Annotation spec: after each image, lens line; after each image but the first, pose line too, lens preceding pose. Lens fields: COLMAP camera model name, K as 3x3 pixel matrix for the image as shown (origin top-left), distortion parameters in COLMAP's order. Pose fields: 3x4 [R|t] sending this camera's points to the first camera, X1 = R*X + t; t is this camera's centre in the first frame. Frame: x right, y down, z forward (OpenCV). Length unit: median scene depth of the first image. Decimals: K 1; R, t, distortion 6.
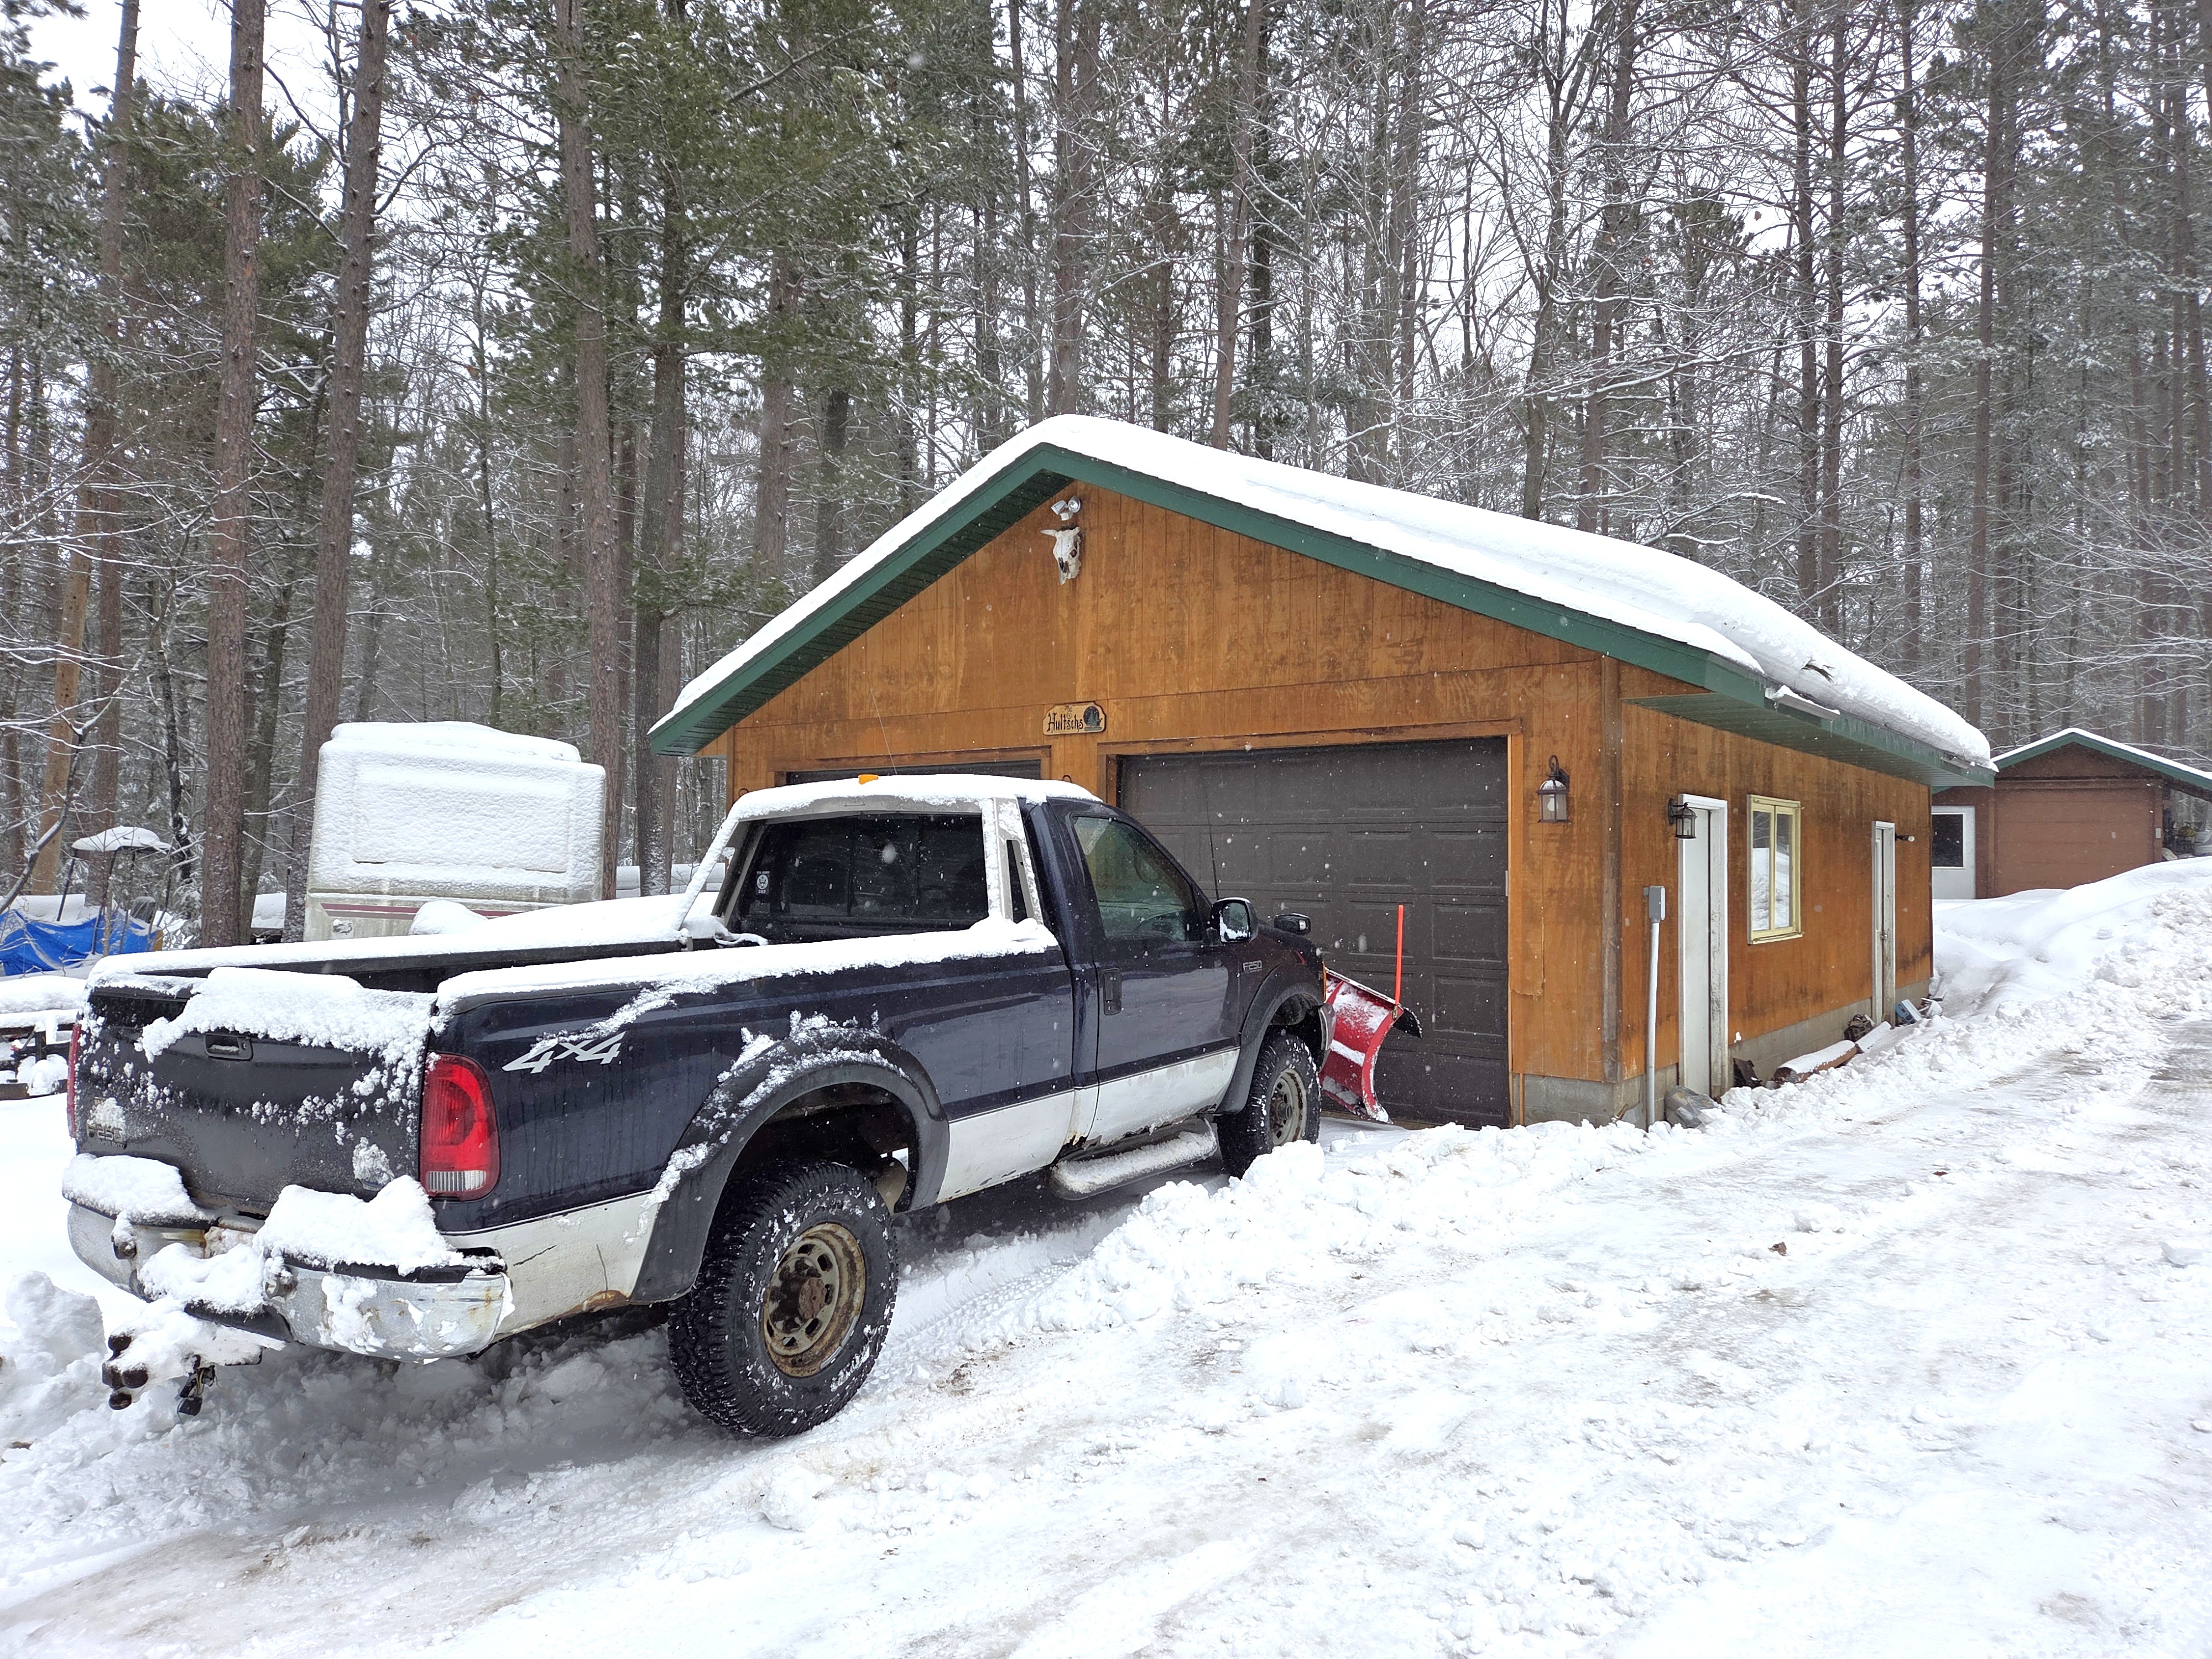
lens RADIAL K [[1478.6, 0, 1098.9], [0, 1478.6, 831.5], [0, 0, 1]] dist [0.099241, -0.080972]
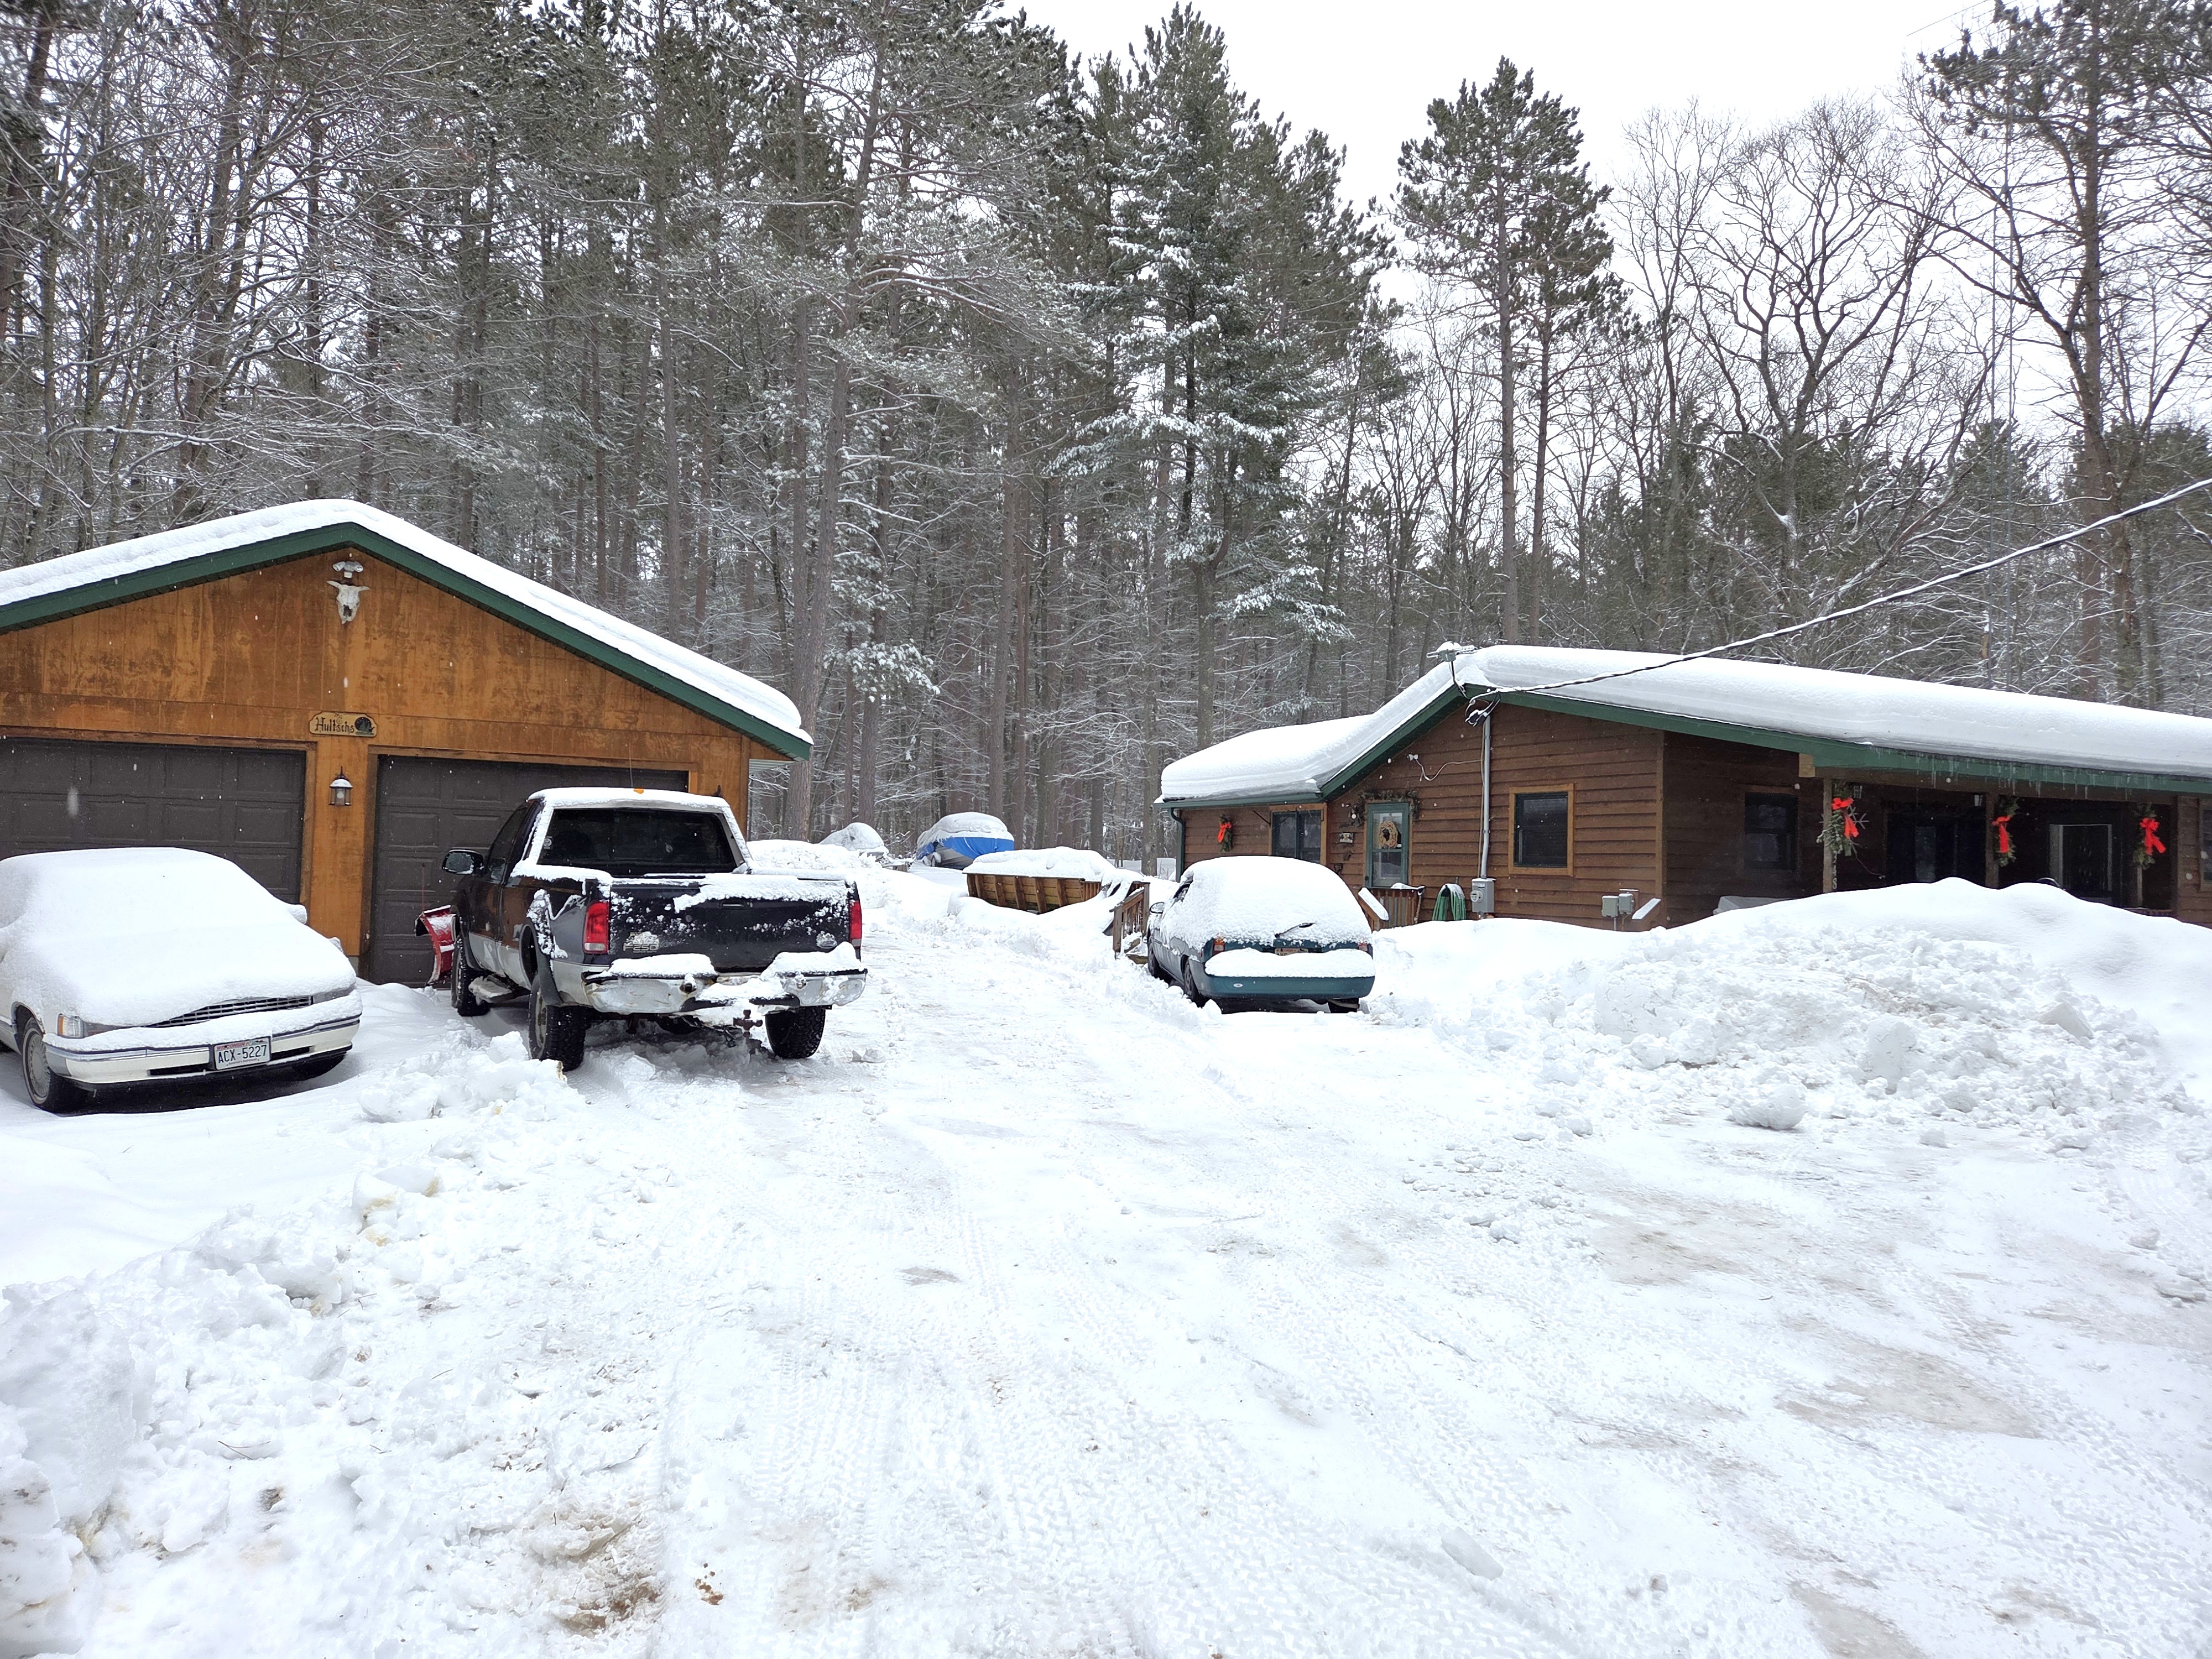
lens RADIAL K [[1478.6, 0, 1098.9], [0, 1478.6, 831.5], [0, 0, 1]] dist [0.099241, -0.080972]
pose [[0.472683, 0.031688, 0.880663, -1.024068], [-0.042387, 0.999014, -0.013196, 0.011577], [-0.880213, -0.031091, 0.473560, -0.292461]]
